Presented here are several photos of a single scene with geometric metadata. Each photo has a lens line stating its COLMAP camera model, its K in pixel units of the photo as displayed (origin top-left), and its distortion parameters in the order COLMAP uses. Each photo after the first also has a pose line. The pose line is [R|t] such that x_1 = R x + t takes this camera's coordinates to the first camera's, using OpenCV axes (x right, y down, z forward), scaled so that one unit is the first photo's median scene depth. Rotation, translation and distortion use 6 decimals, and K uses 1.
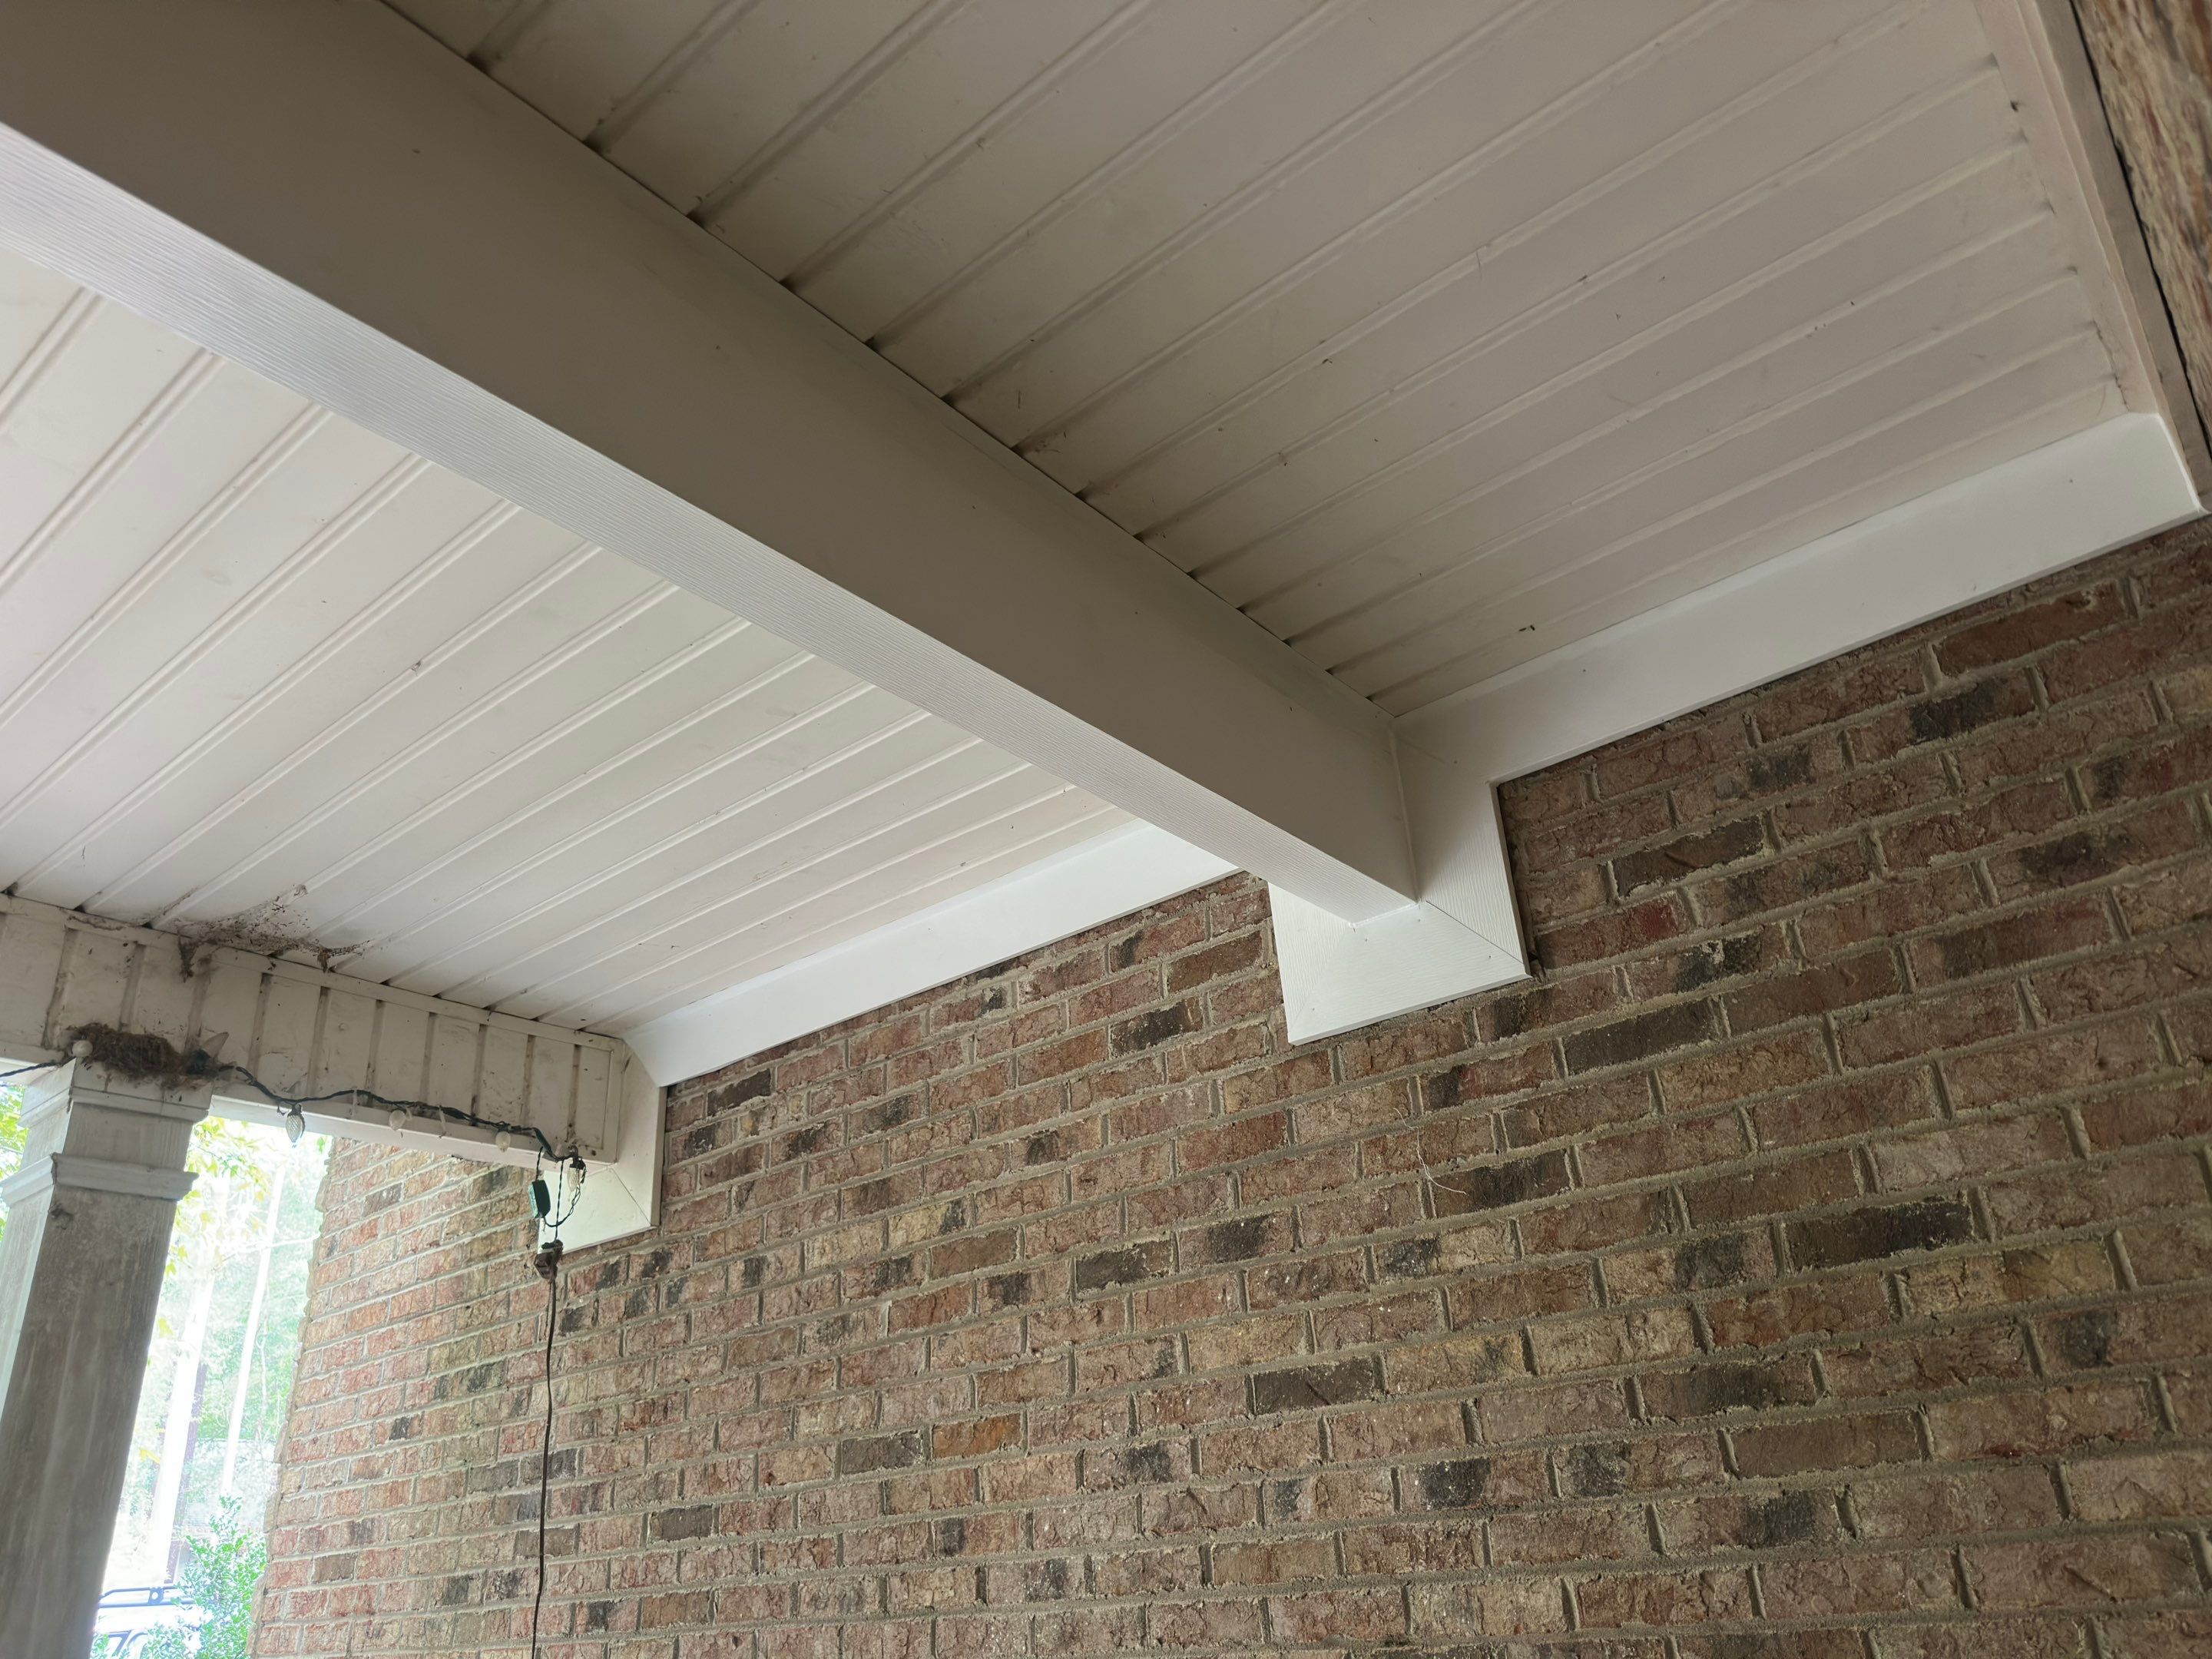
lens RADIAL K [[1553.3, 0, 1111.0], [0, 1553.3, 842.8], [0, 0, 1]] dist [0.136340, -0.253358]
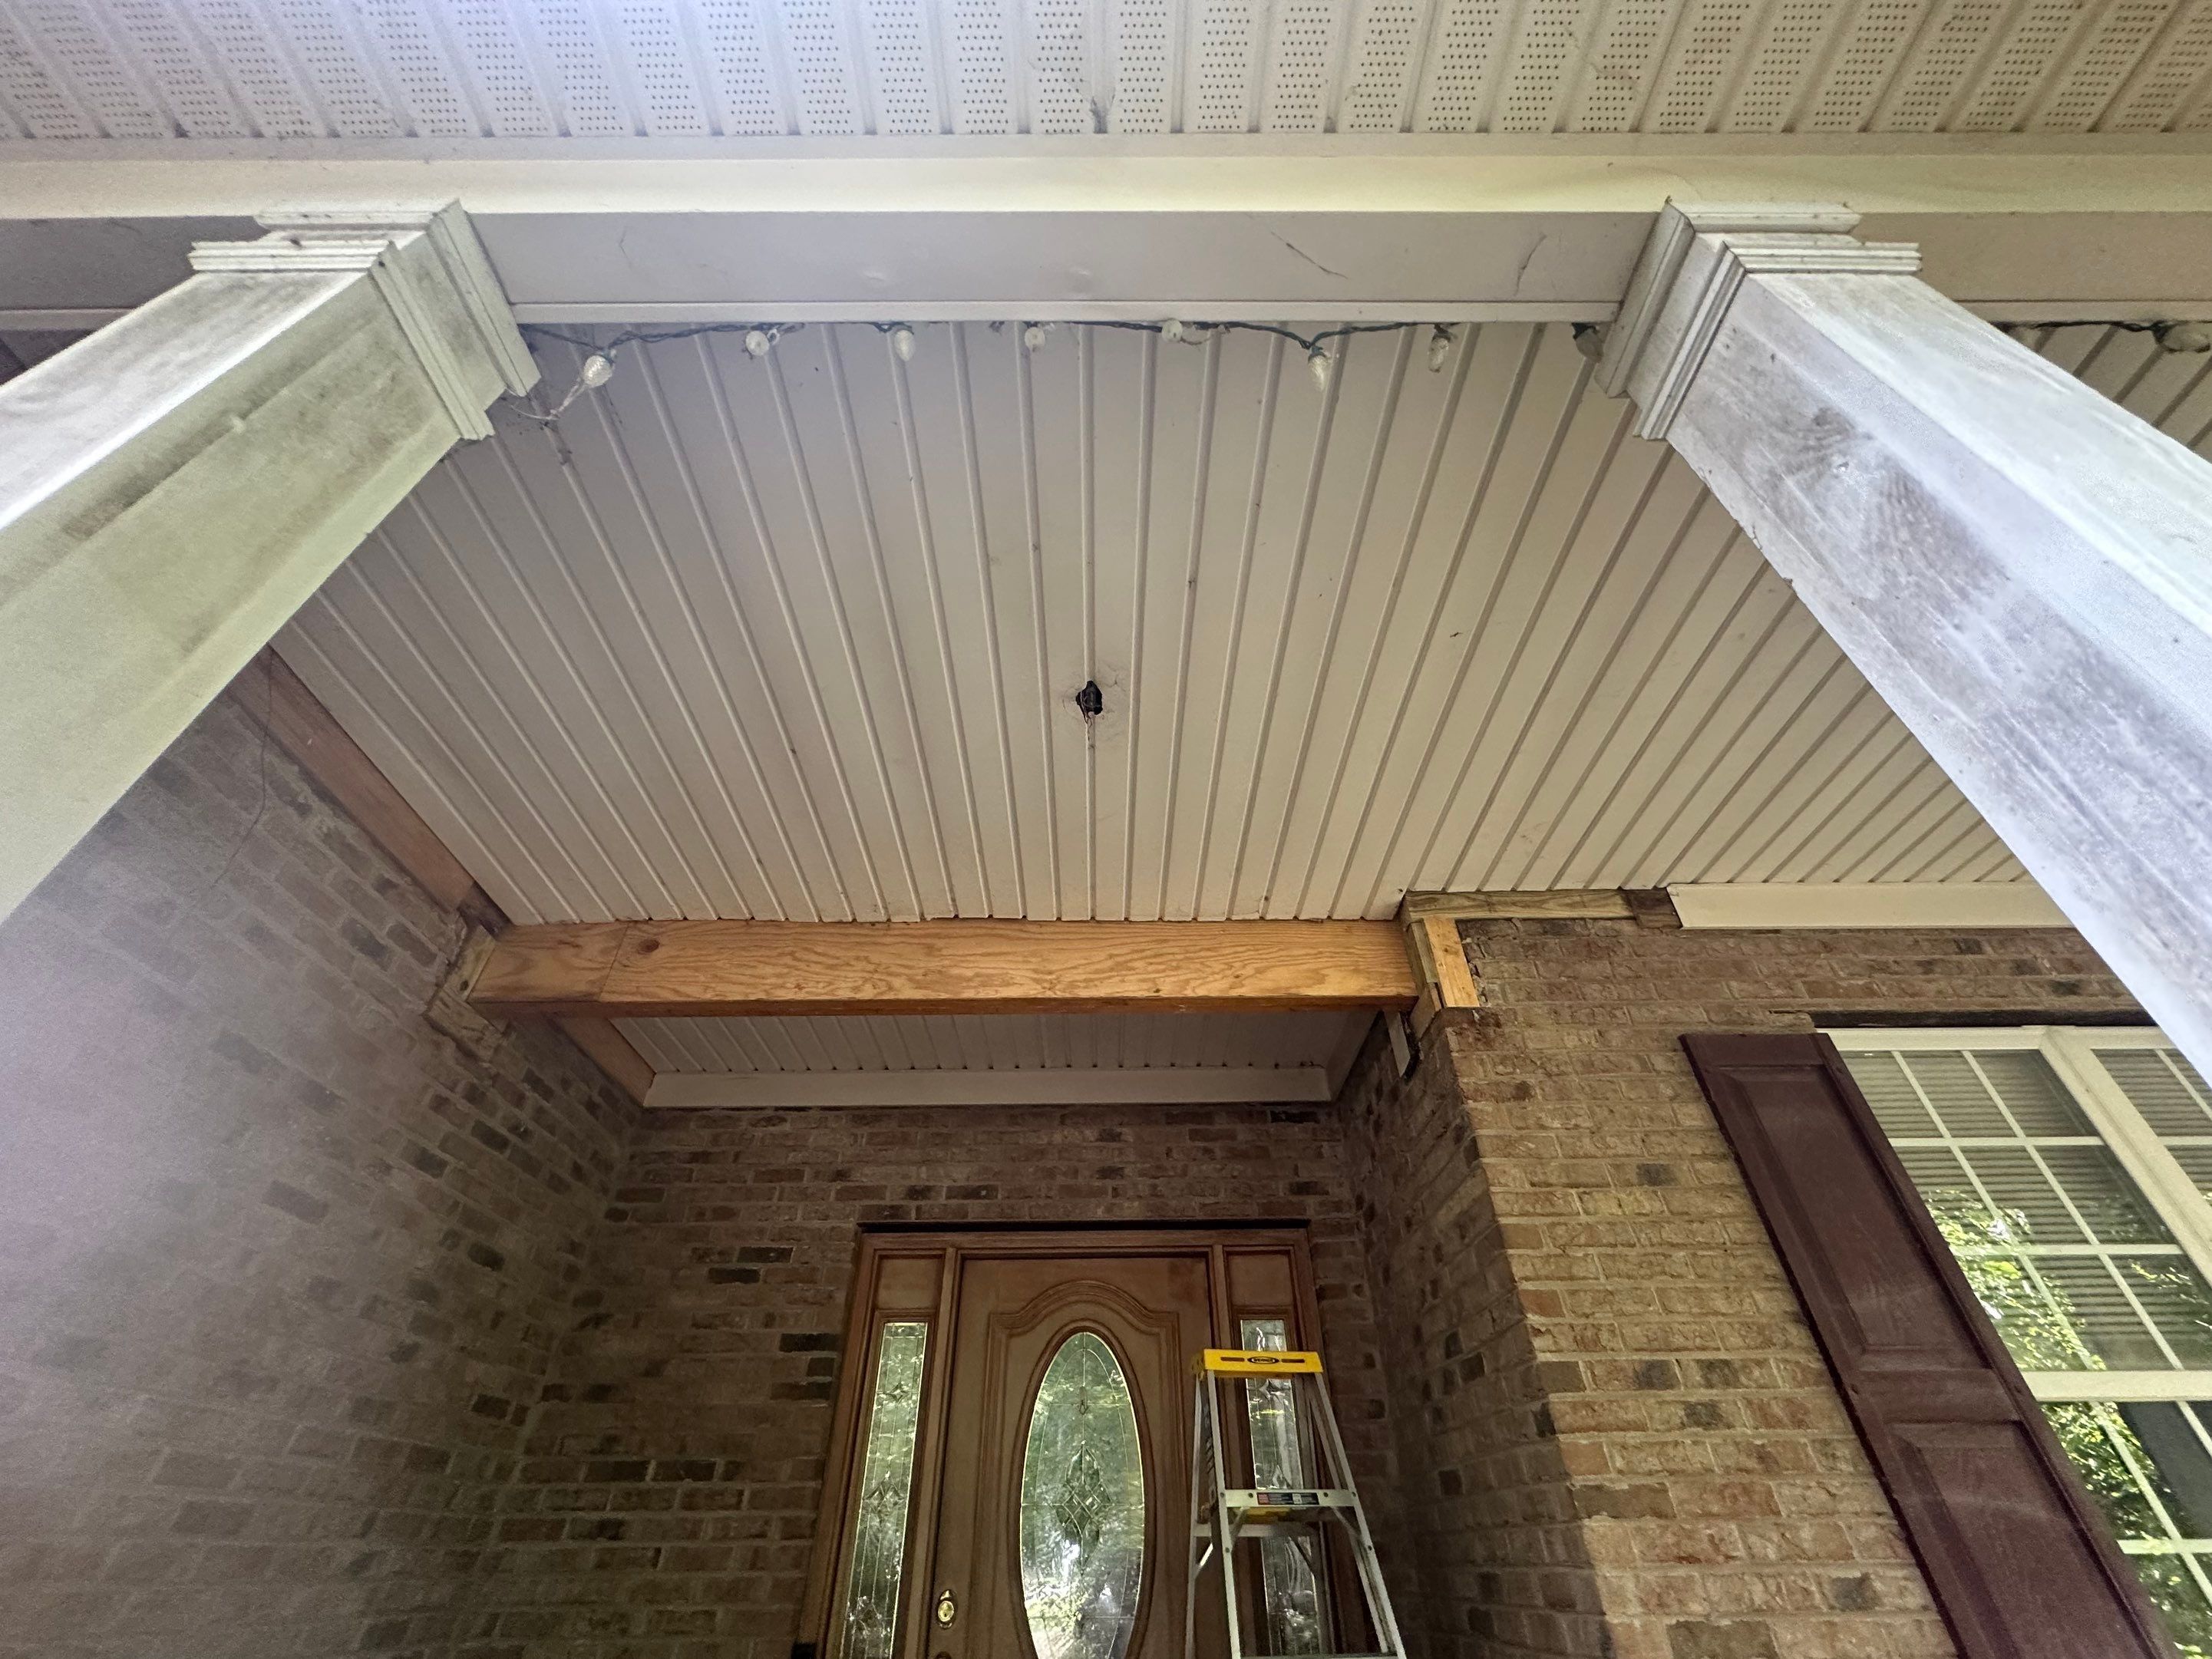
lens RADIAL K [[882.4, 0, 1106.7], [0, 882.4, 833.2], [0, 0, 1]] dist [-0.000581, -0.000053]
pose [[-0.642003, 0.534639, 0.549540, -1.080306], [-0.294036, 0.490263, -0.820478, 0.622015], [-0.708079, -0.688334, -0.157547, 0.745803]]
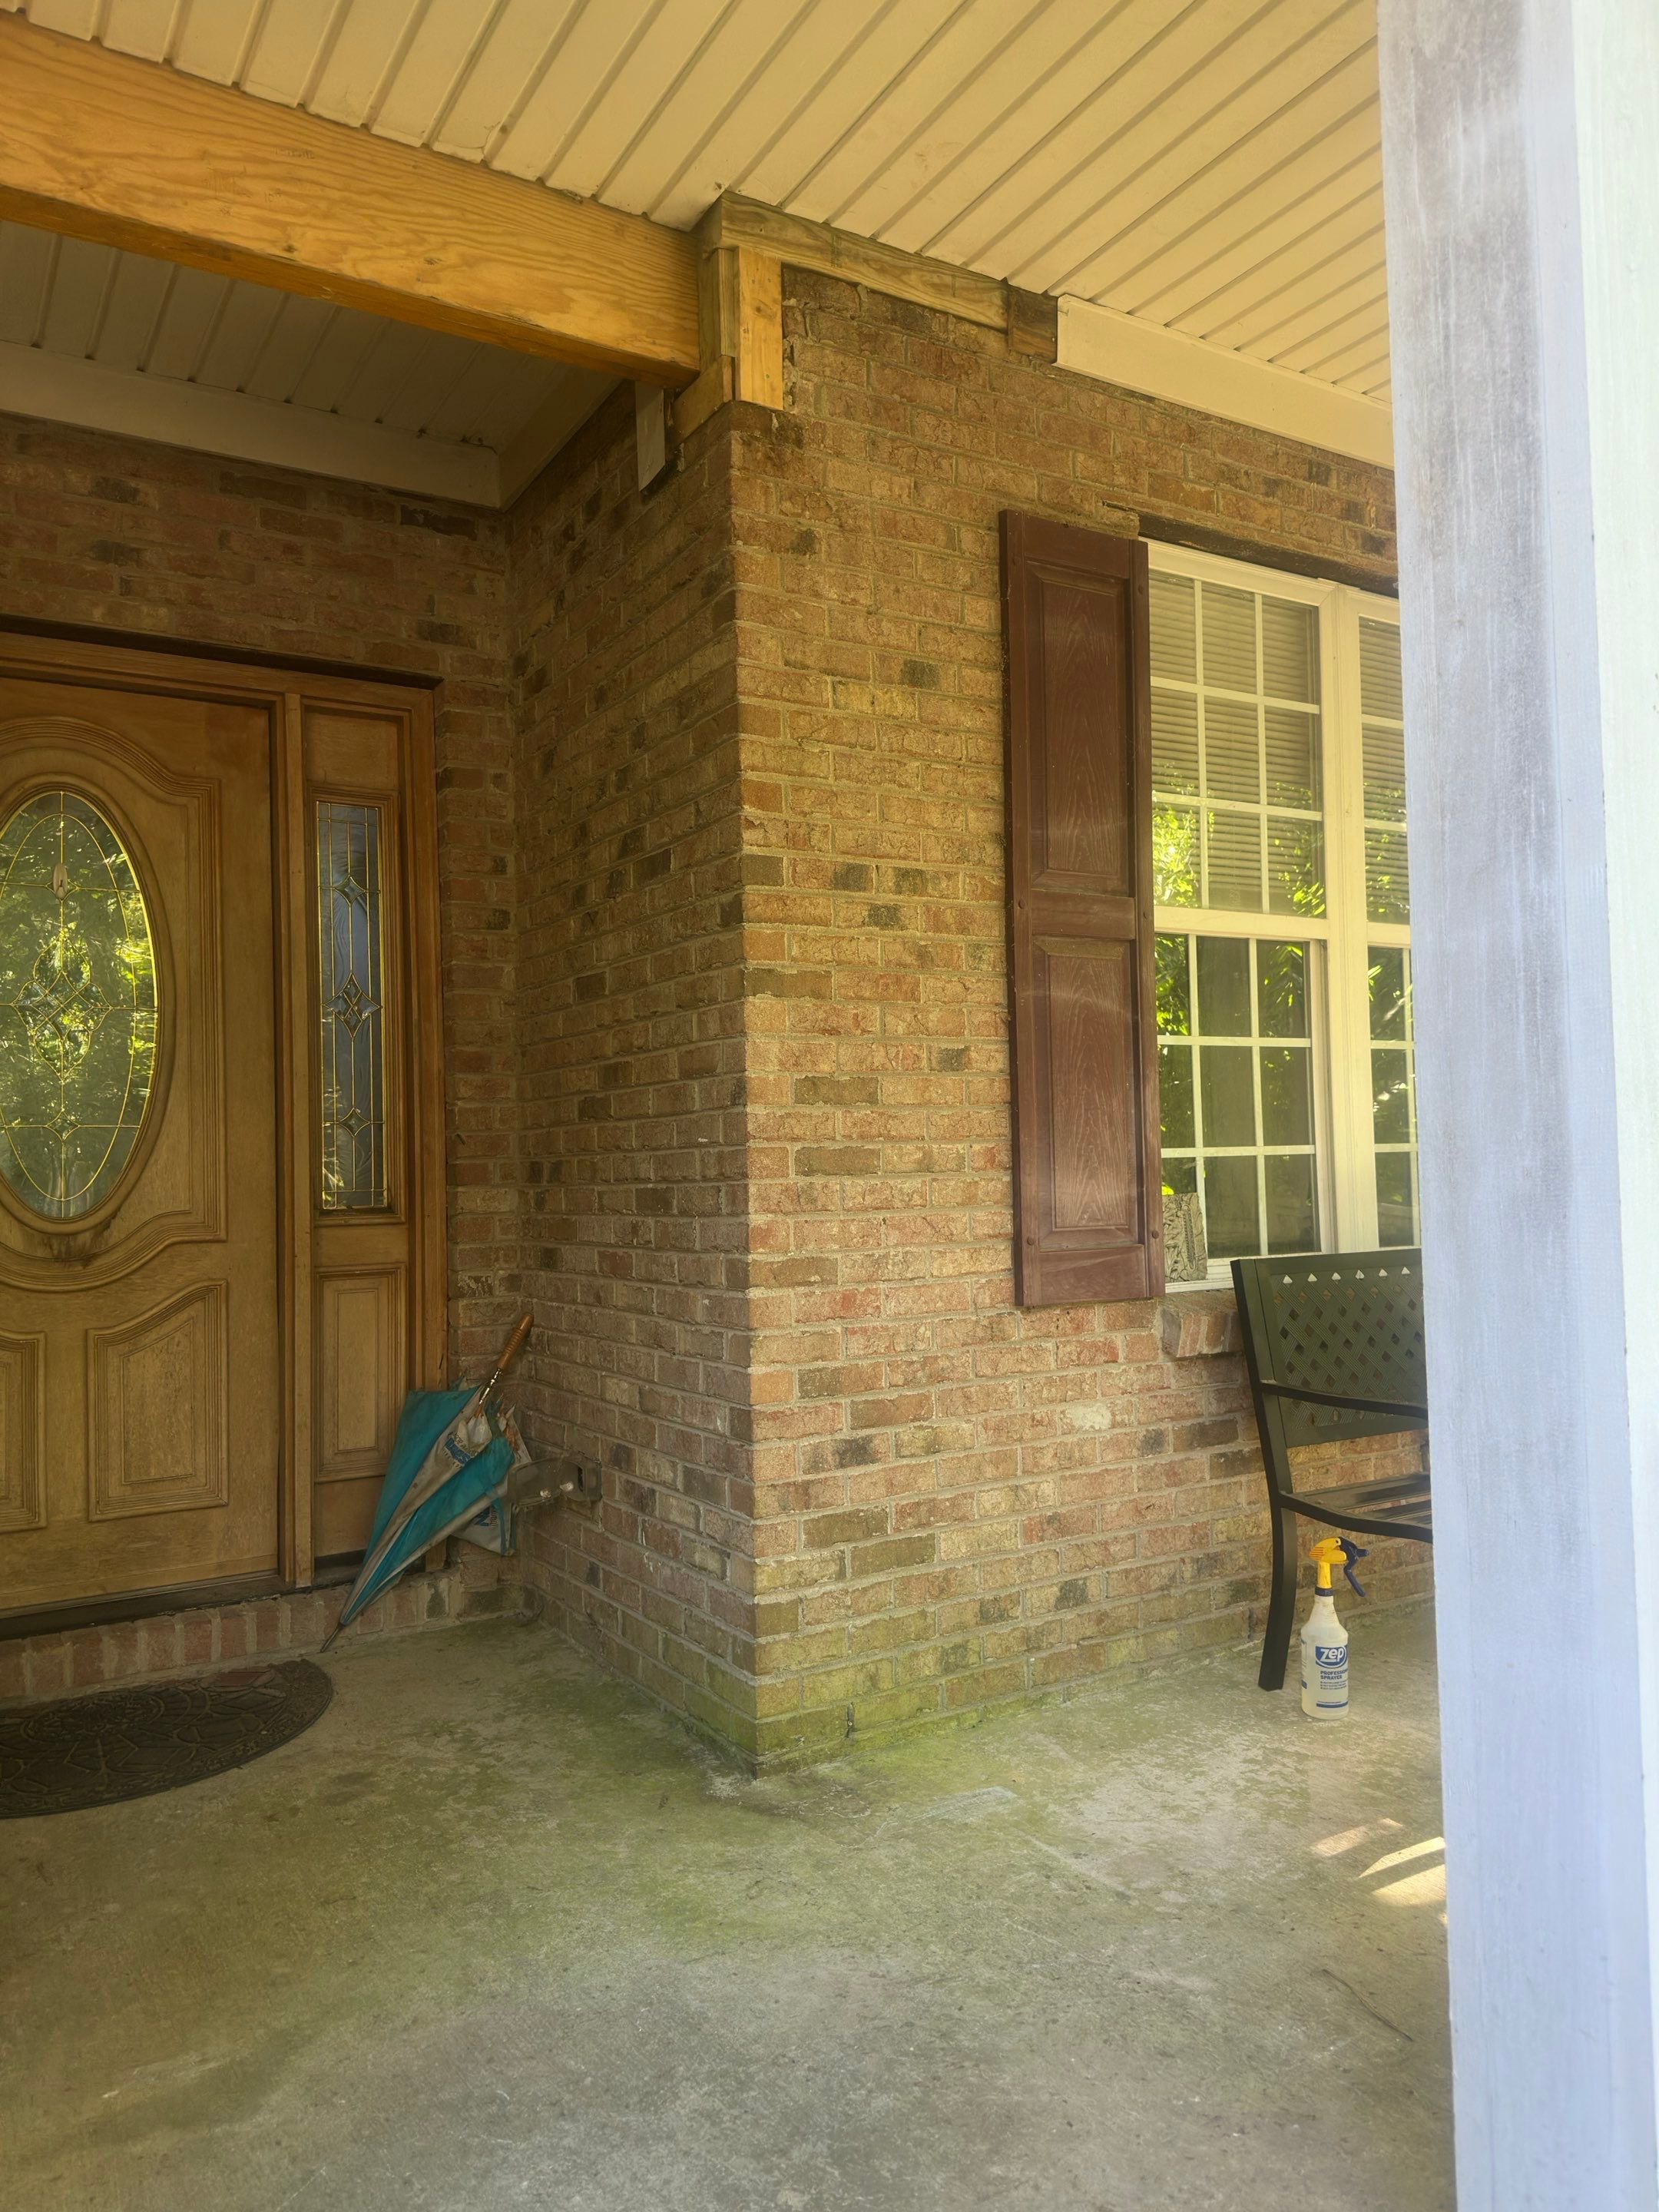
lens RADIAL K [[1539.2, 0, 829.5], [0, 1539.2, 1106.0], [0, 0, 1]] dist [0.206180, -0.438318]
pose [[-0.942632, 0.092933, 0.320636, -1.075151], [-0.070172, 0.883852, -0.462473, 0.831251], [-0.326374, -0.458442, -0.826627, 0.918316]]
